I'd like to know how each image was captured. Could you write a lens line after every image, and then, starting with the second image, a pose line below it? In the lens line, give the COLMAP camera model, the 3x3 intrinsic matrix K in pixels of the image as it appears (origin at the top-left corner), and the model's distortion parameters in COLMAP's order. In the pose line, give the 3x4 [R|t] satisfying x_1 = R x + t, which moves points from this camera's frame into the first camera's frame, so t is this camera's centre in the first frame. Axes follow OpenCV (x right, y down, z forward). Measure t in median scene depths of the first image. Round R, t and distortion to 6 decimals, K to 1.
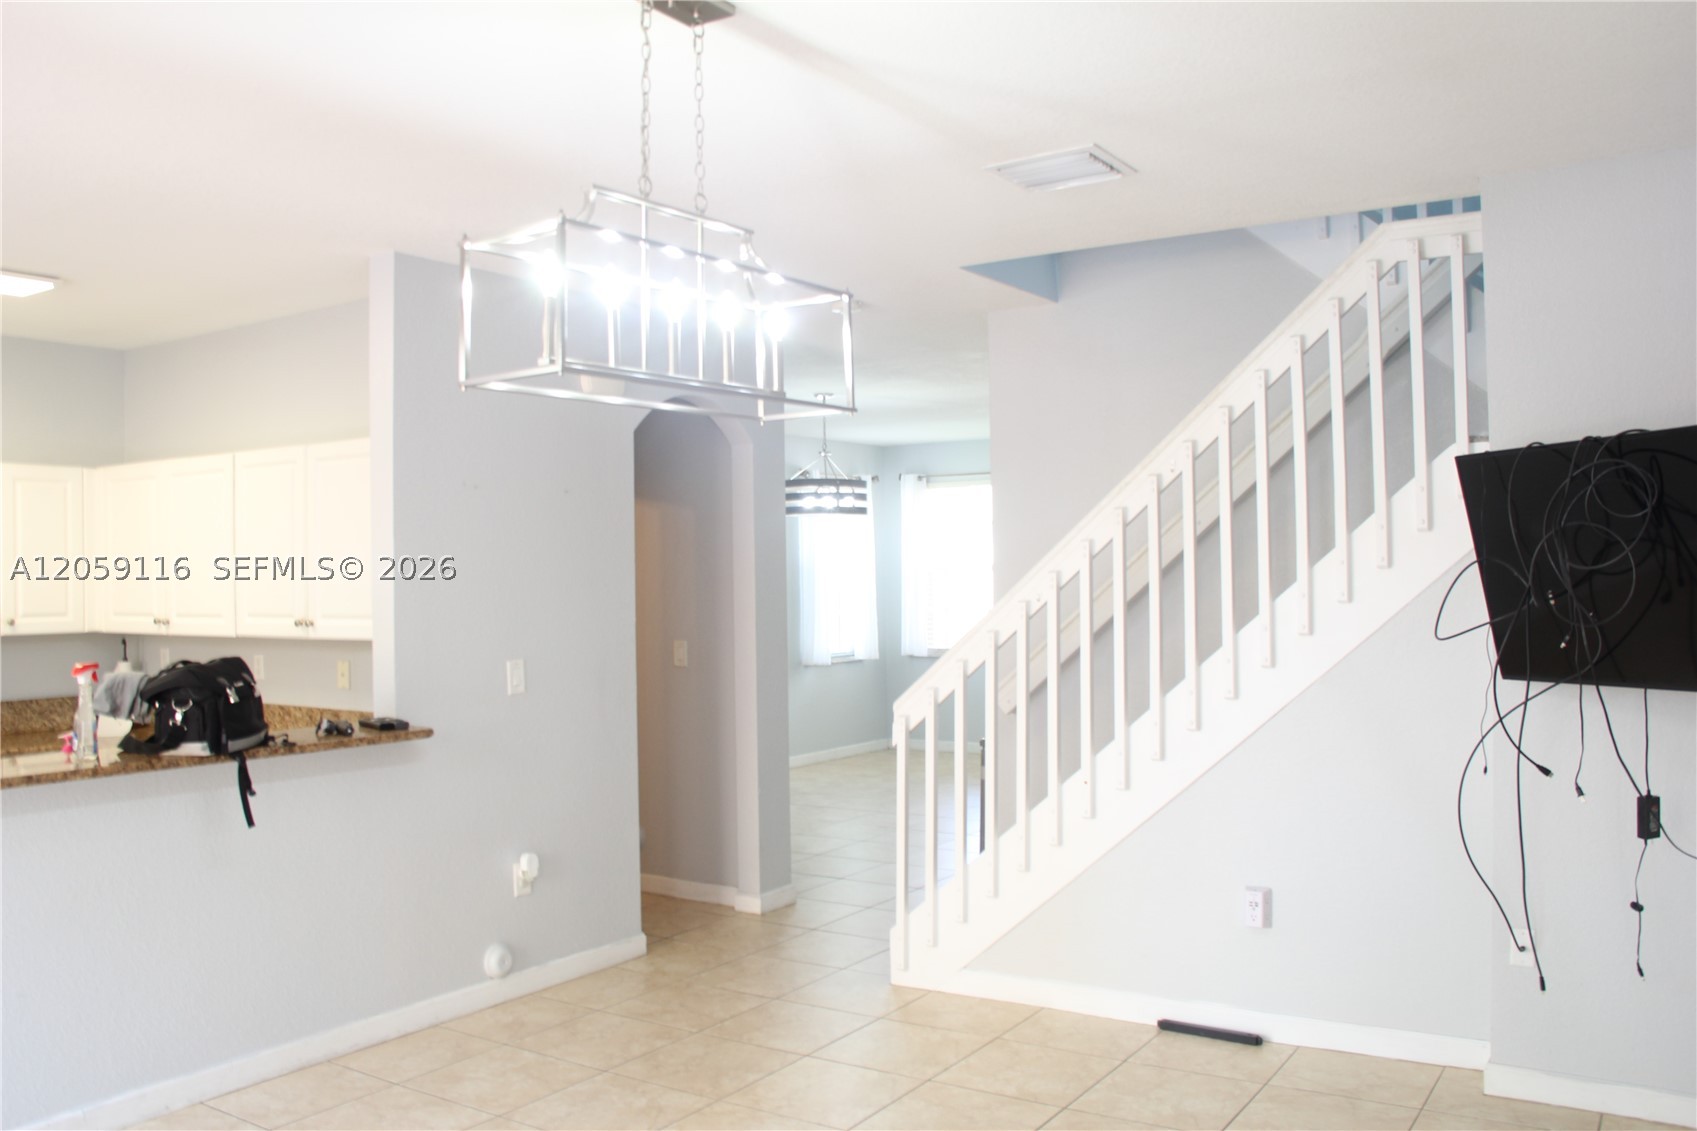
lens RADIAL K [[1412.4, 0, 849.9], [0, 1412.4, 584.3], [0, 0, 1]] dist [-0.178407, 0.139999]
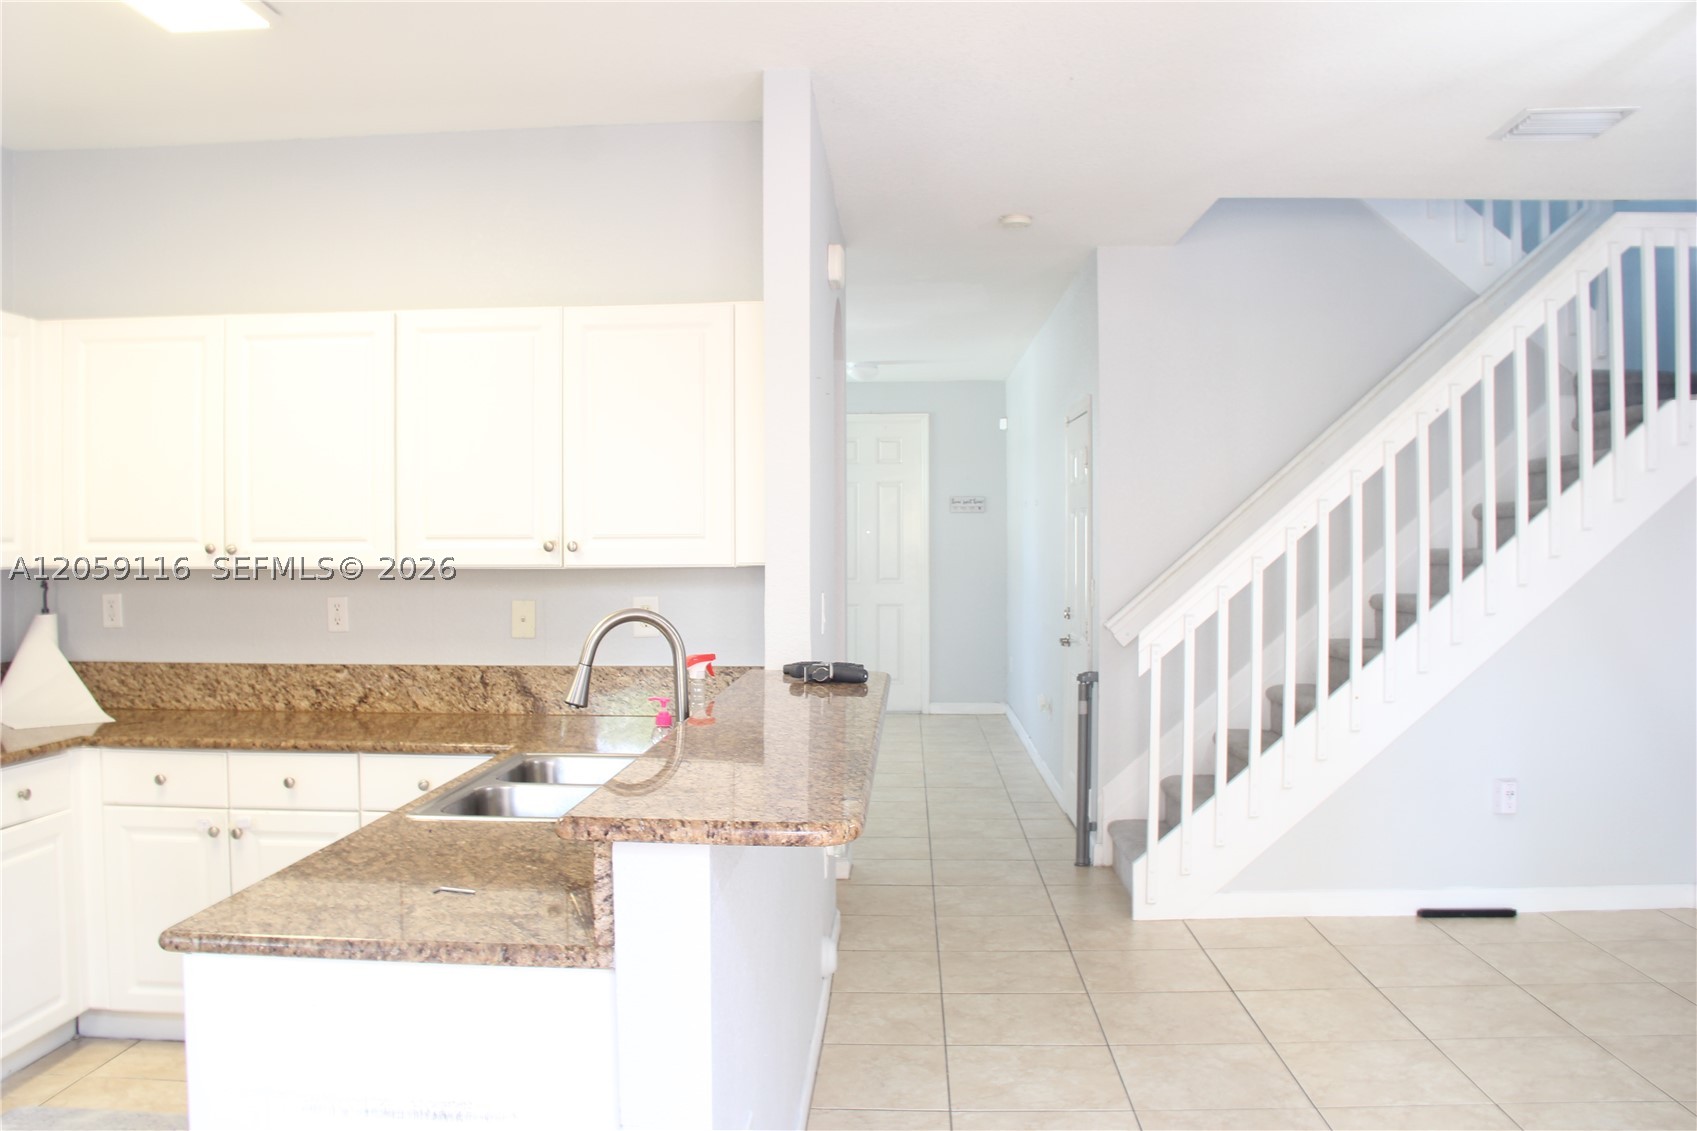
lens RADIAL K [[1394.7, 0, 846.8], [0, 1394.7, 582.2], [0, 0, 1]] dist [-0.185429, 0.142950]
pose [[0.861270, -0.005750, 0.508115, -0.700177], [-0.004314, 0.999817, 0.018627, 0.035746], [-0.508130, -0.018235, 0.861088, 0.307499]]
